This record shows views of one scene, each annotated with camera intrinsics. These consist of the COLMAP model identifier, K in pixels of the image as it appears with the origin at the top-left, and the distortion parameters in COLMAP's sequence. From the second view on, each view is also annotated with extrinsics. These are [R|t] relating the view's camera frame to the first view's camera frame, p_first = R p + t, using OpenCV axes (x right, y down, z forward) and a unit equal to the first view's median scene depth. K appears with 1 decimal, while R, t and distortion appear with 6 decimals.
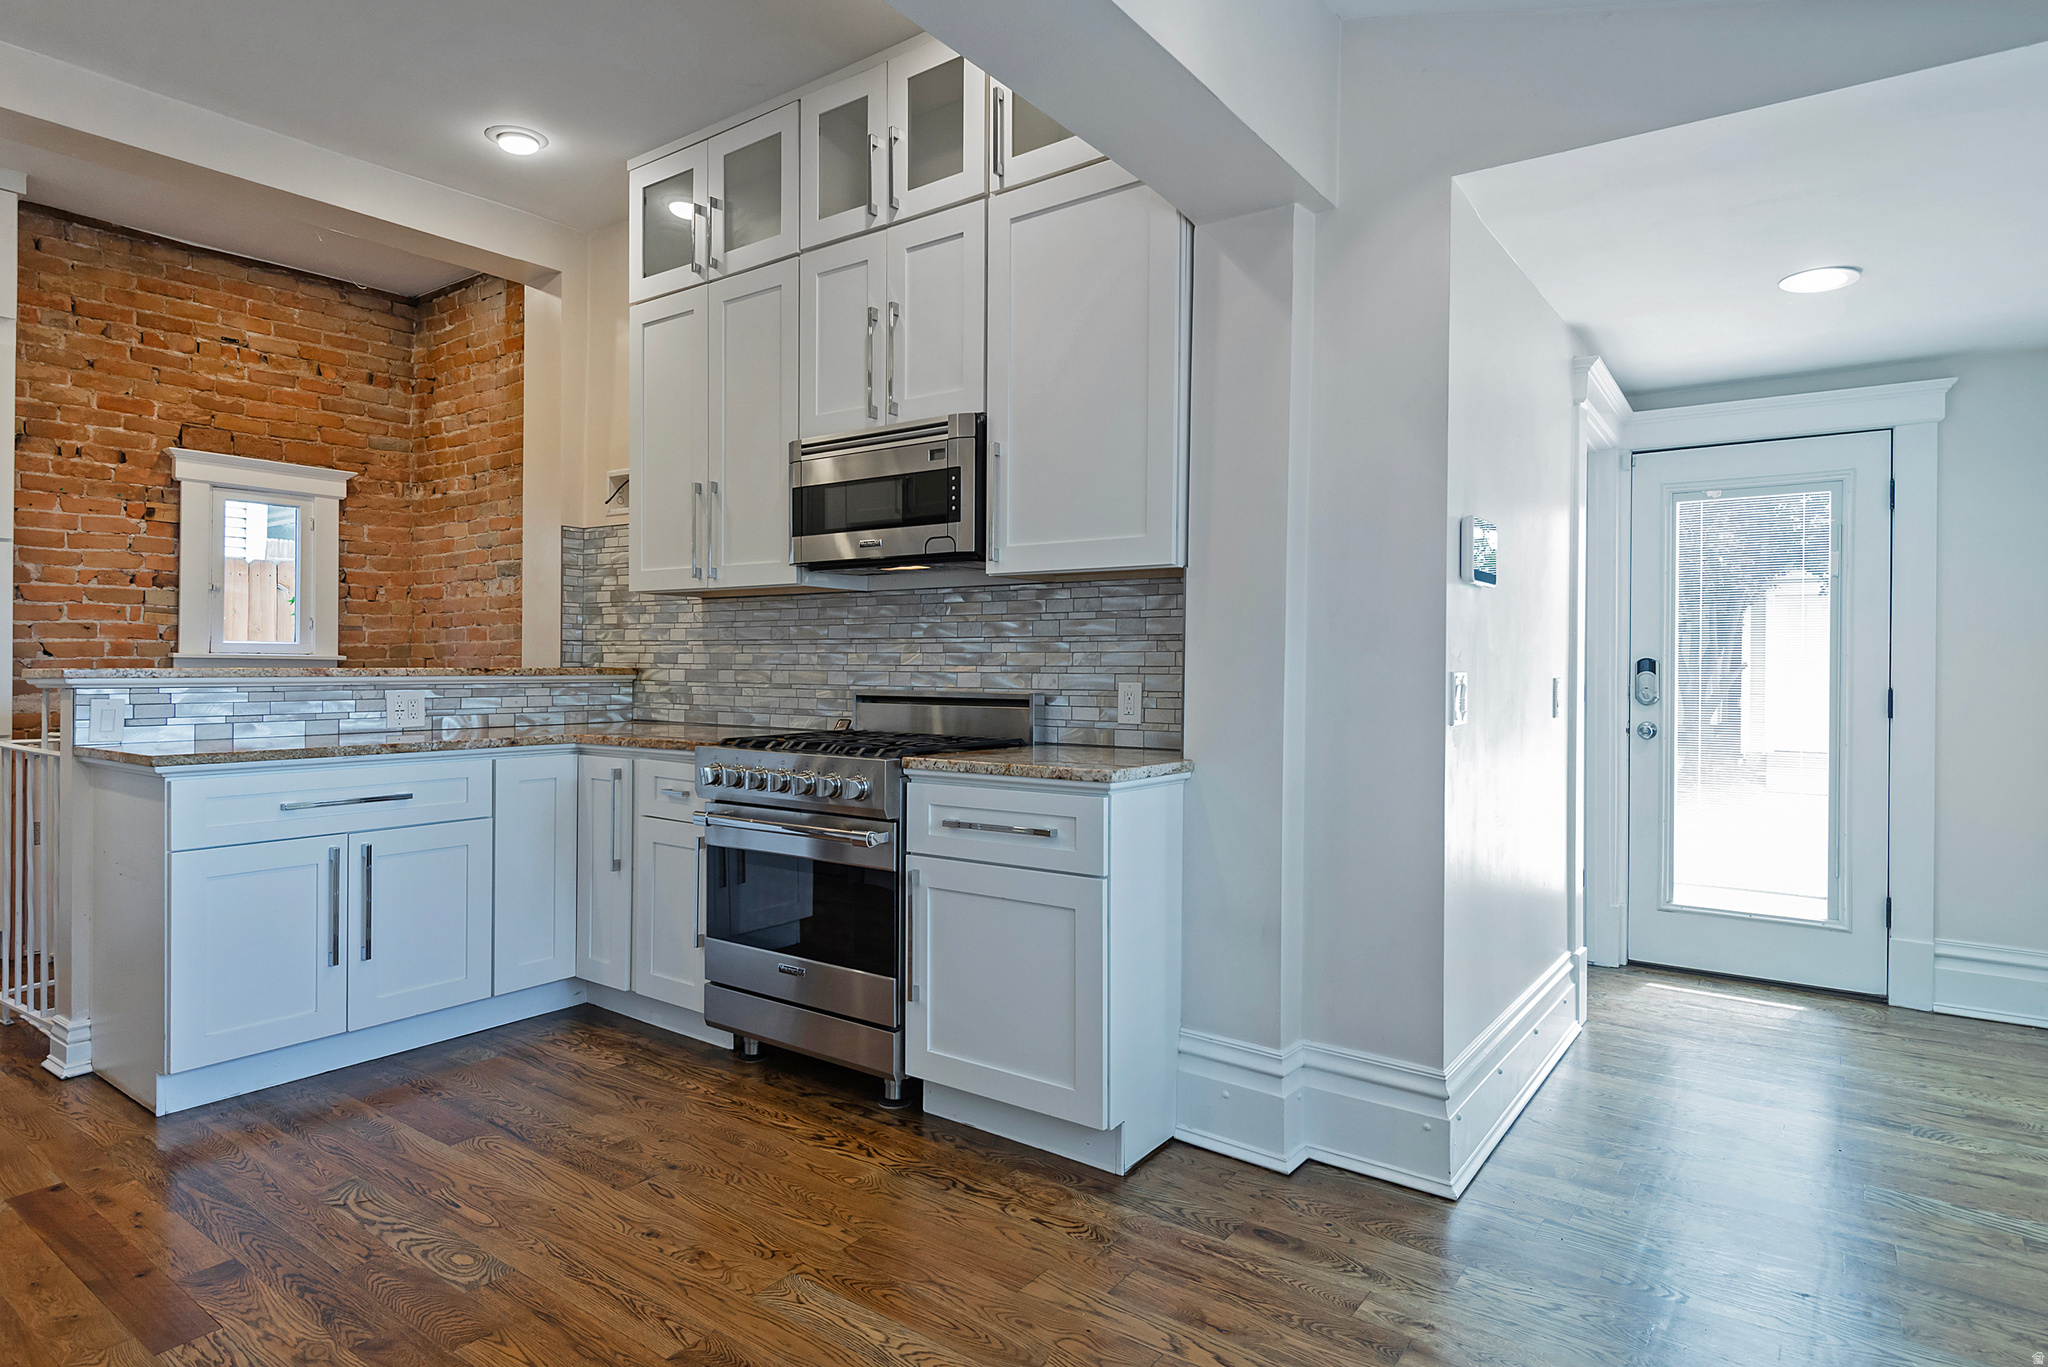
lens RADIAL K [[1108.8, 0, 1032.7], [0, 1108.8, 645.3], [0, 0, 1]] dist [0.024899, -0.017315]
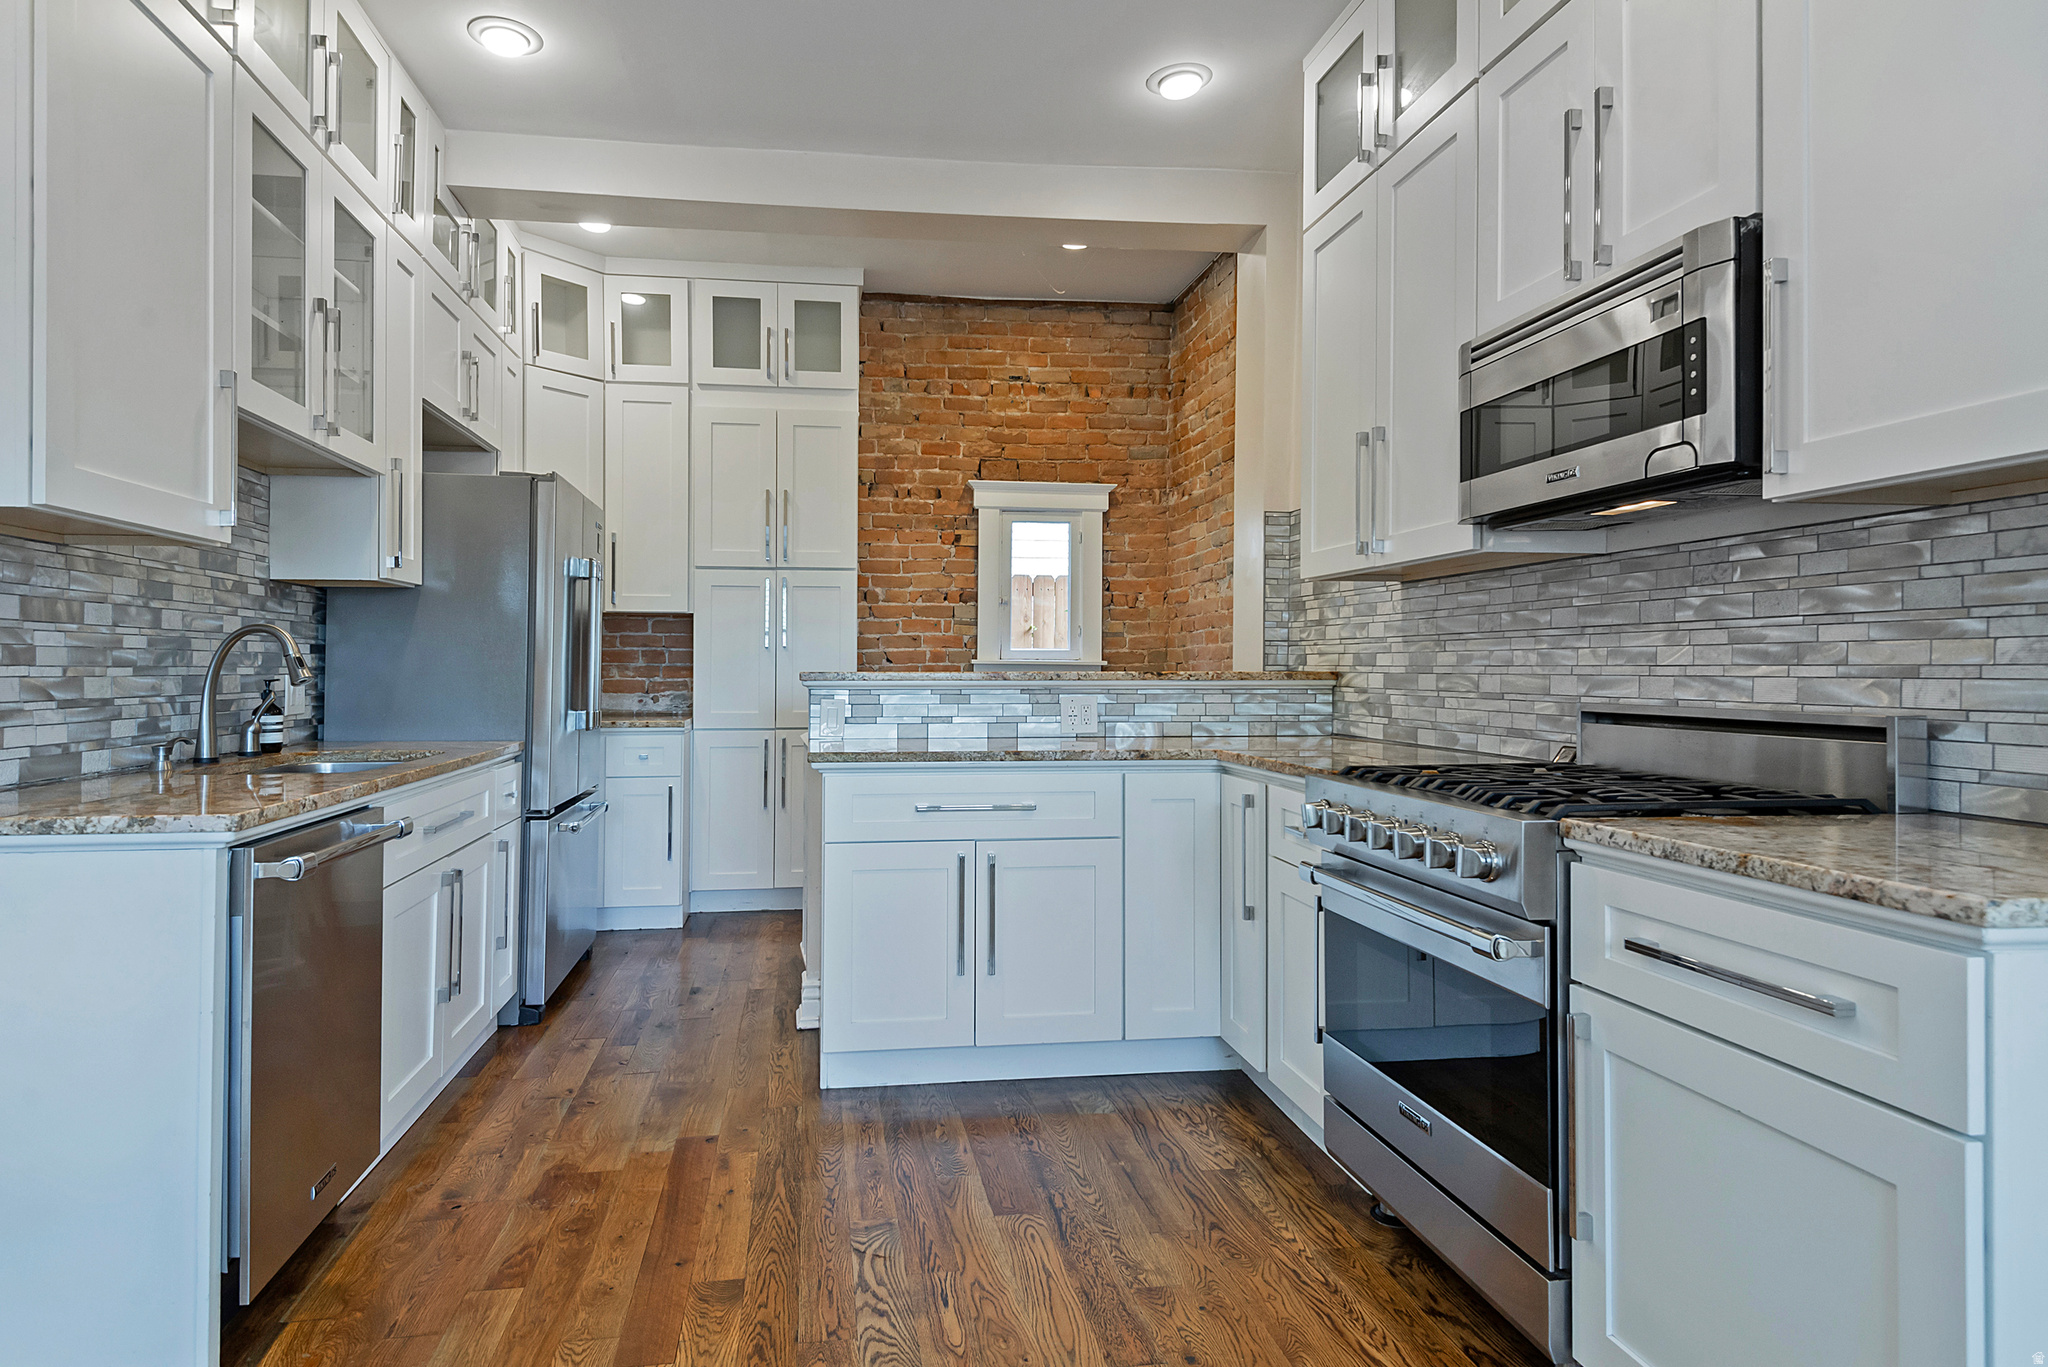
lens RADIAL K [[1117.3, 0, 977.2], [0, 1117.3, 656.0], [0, 0, 1]] dist [0.025806, -0.016007]
pose [[0.687275, -0.012735, -0.726286, 0.090169], [0.016053, 0.999868, -0.002342, 0.008256], [0.726220, -0.010049, 0.687389, 0.304383]]
